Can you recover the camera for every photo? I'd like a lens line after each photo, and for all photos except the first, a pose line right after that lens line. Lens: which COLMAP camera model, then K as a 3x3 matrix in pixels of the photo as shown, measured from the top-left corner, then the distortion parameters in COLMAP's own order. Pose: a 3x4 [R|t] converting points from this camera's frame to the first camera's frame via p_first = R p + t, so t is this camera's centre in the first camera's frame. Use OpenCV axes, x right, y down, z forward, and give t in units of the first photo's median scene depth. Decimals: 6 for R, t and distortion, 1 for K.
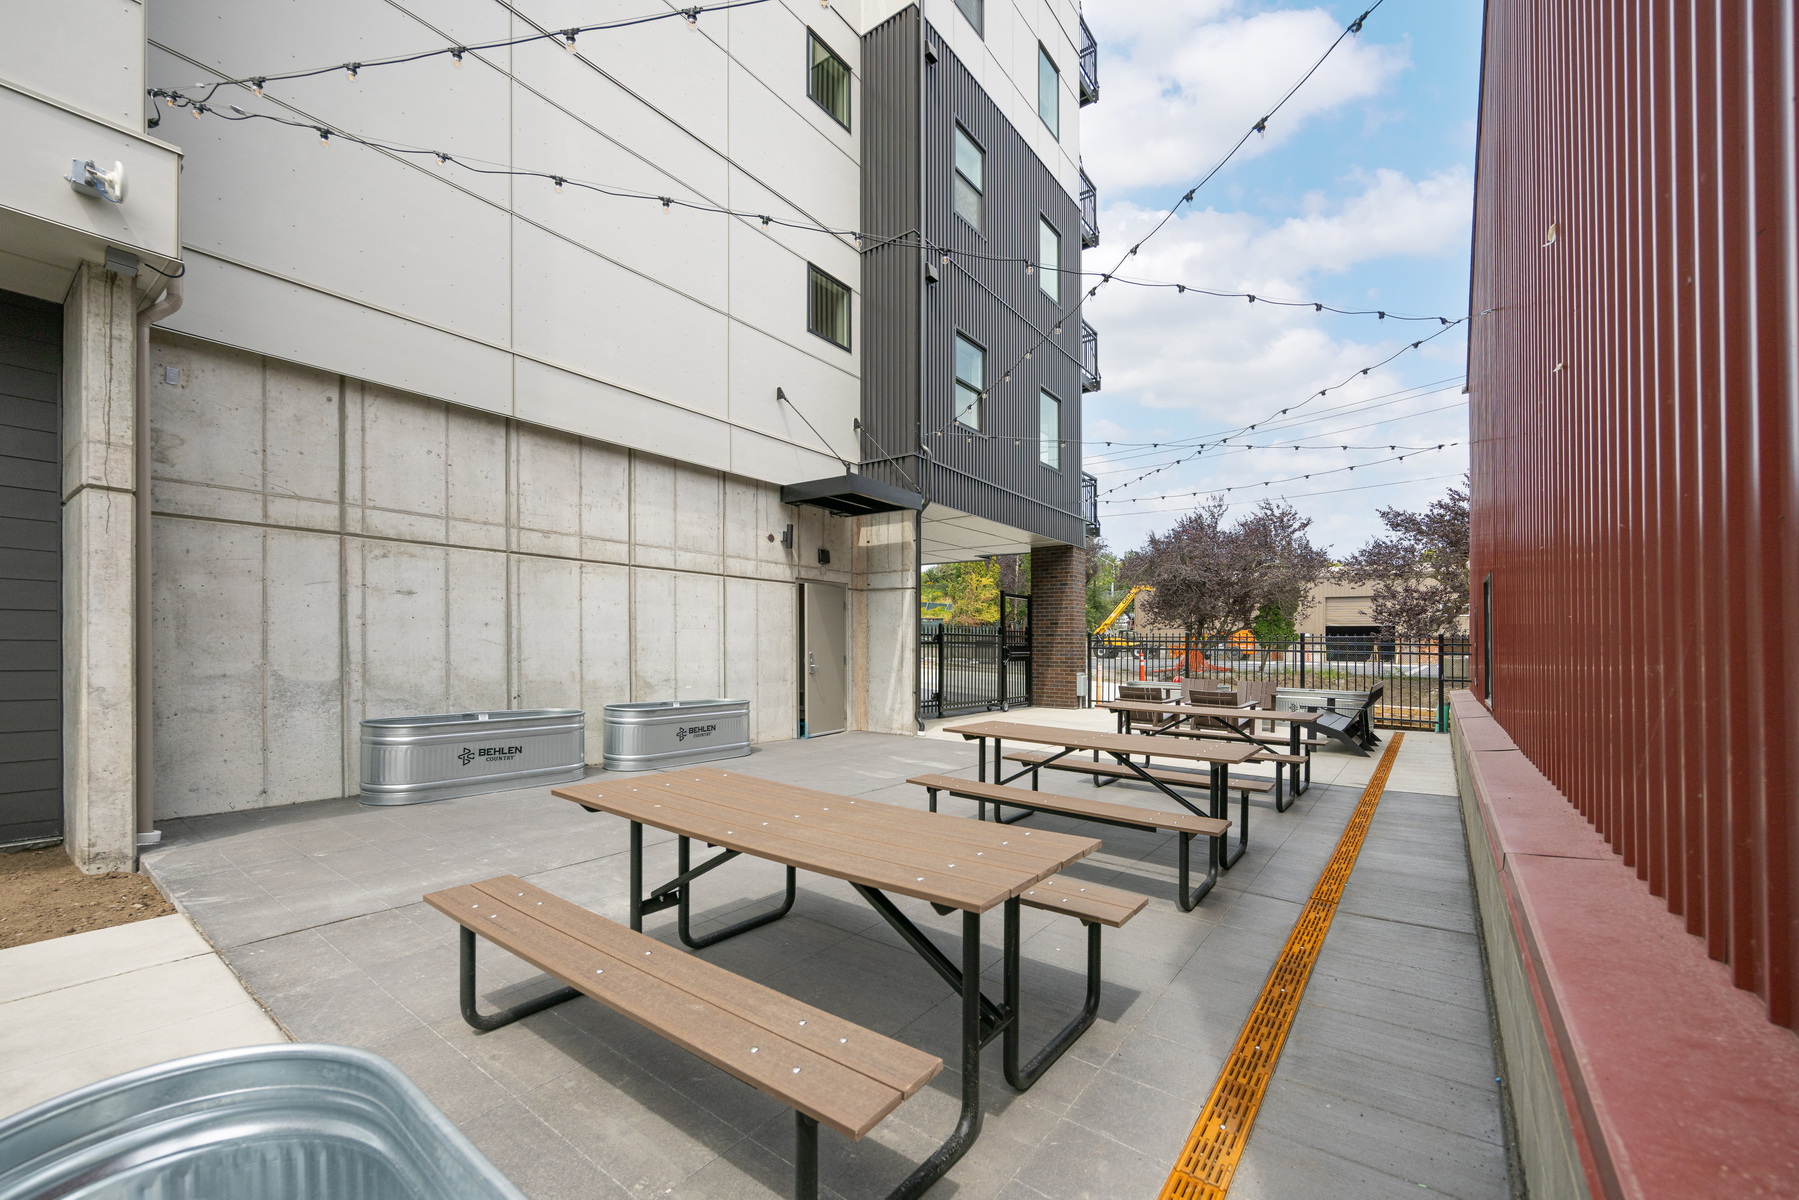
lens RADIAL K [[701.0, 0, 872.6], [0, 701.0, 649.6], [0, 0, 1]] dist [-0.002660, -0.000166]
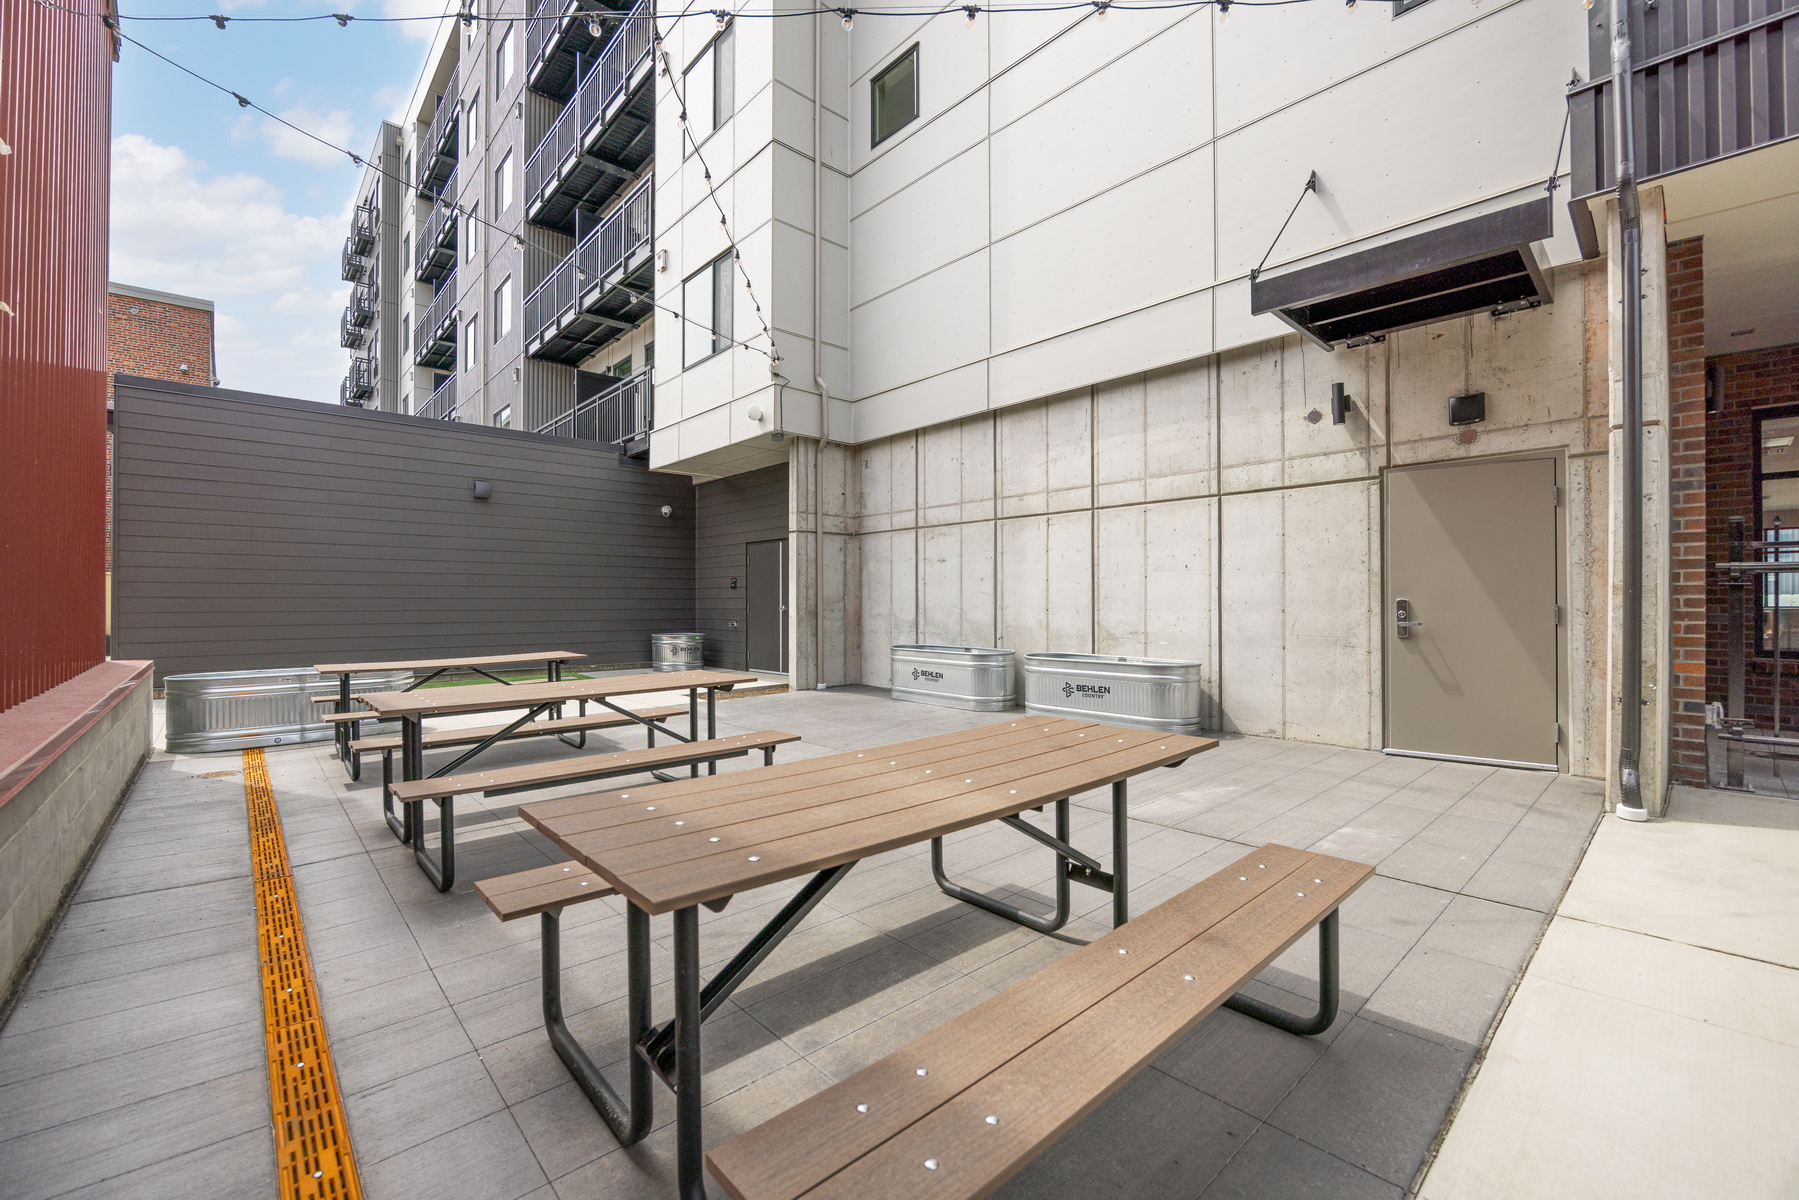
lens RADIAL K [[736.1, 0, 910.8], [0, 736.1, 600.8], [0, 0, 1]] dist [-0.001188, -0.000544]
pose [[-0.133577, -0.006749, -0.991015, 0.627119], [0.003822, 0.999966, -0.007326, 0.009530], [0.991031, -0.004766, -0.133546, 0.831522]]
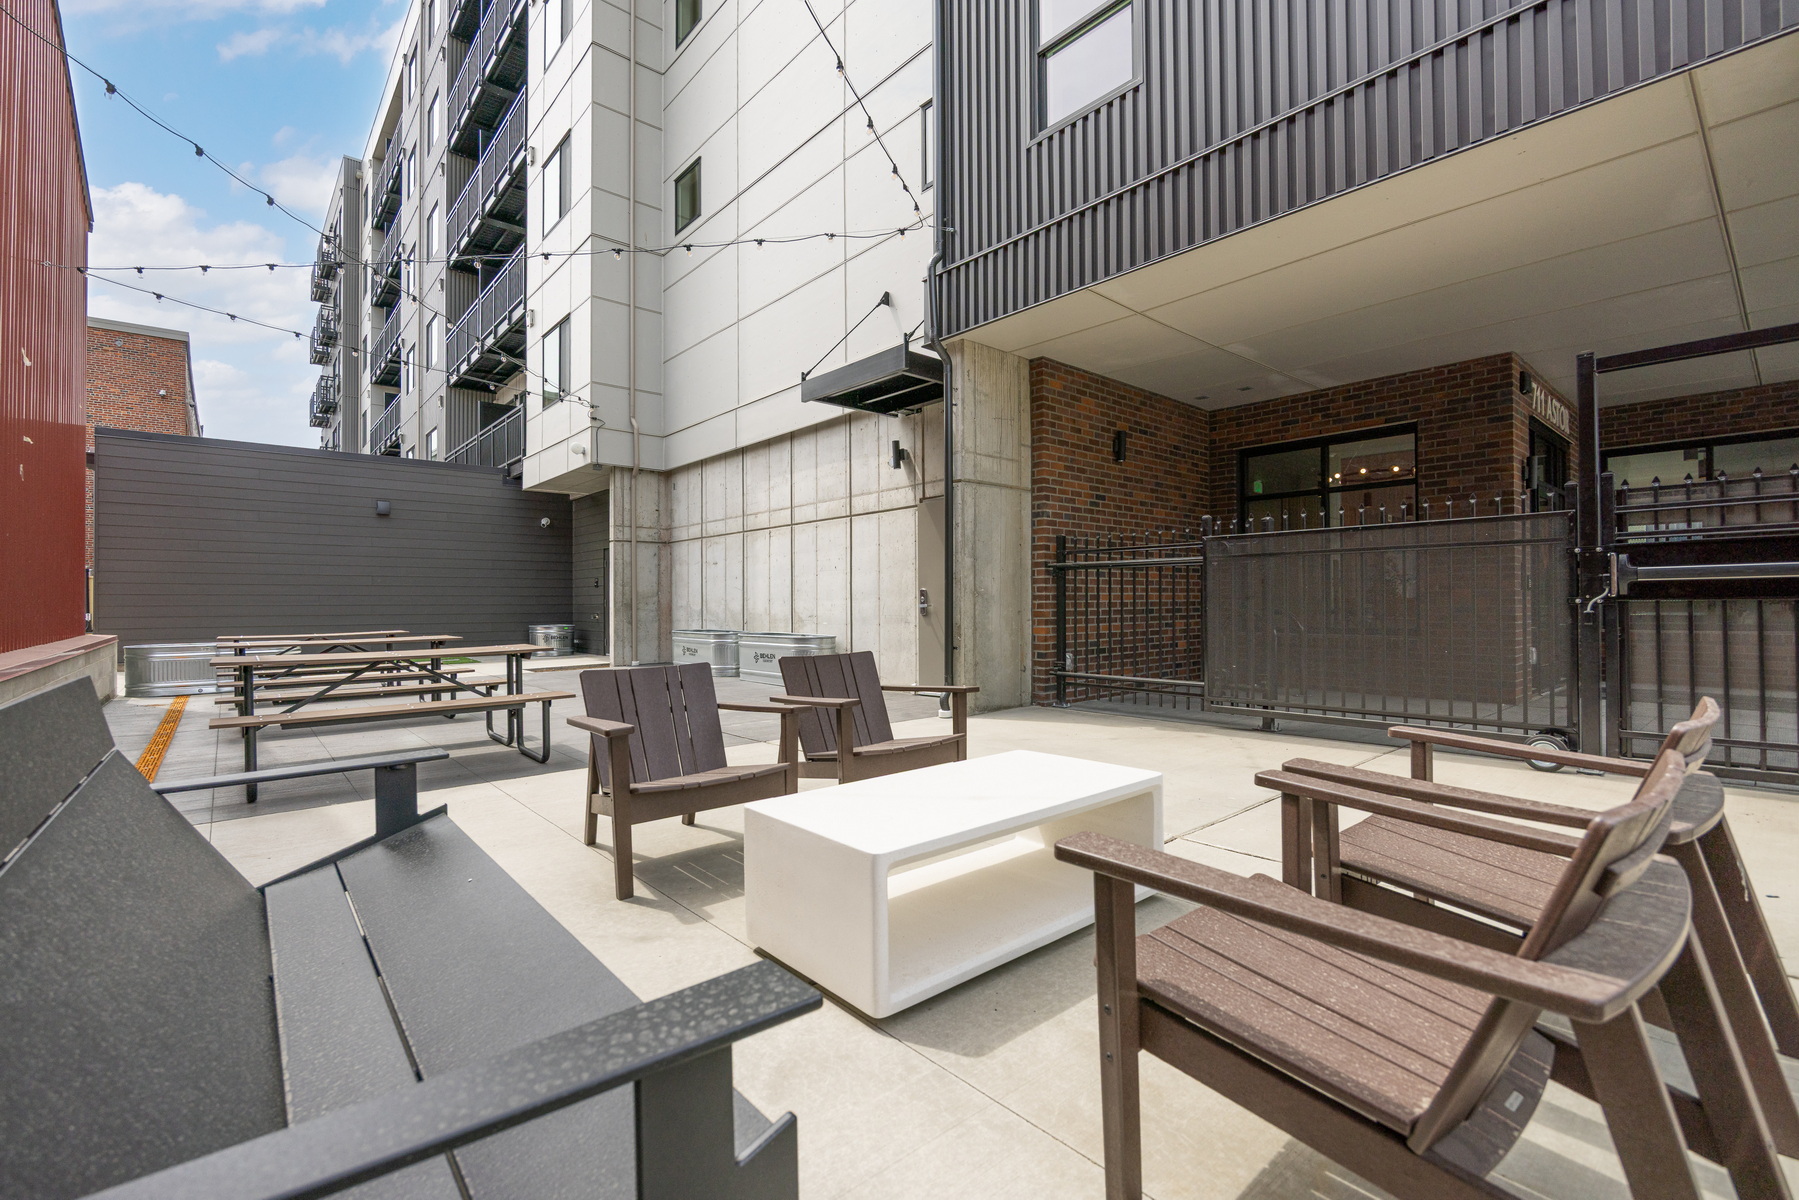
lens RADIAL K [[778.8, 0, 892.7], [0, 778.8, 603.4], [0, 0, 1]] dist [0.000089, 0.000505]
pose [[-0.175608, -0.006938, -0.984436, 0.944599], [0.006300, 0.999947, -0.008171, 0.032691], [0.984440, -0.007637, -0.175555, 1.334842]]
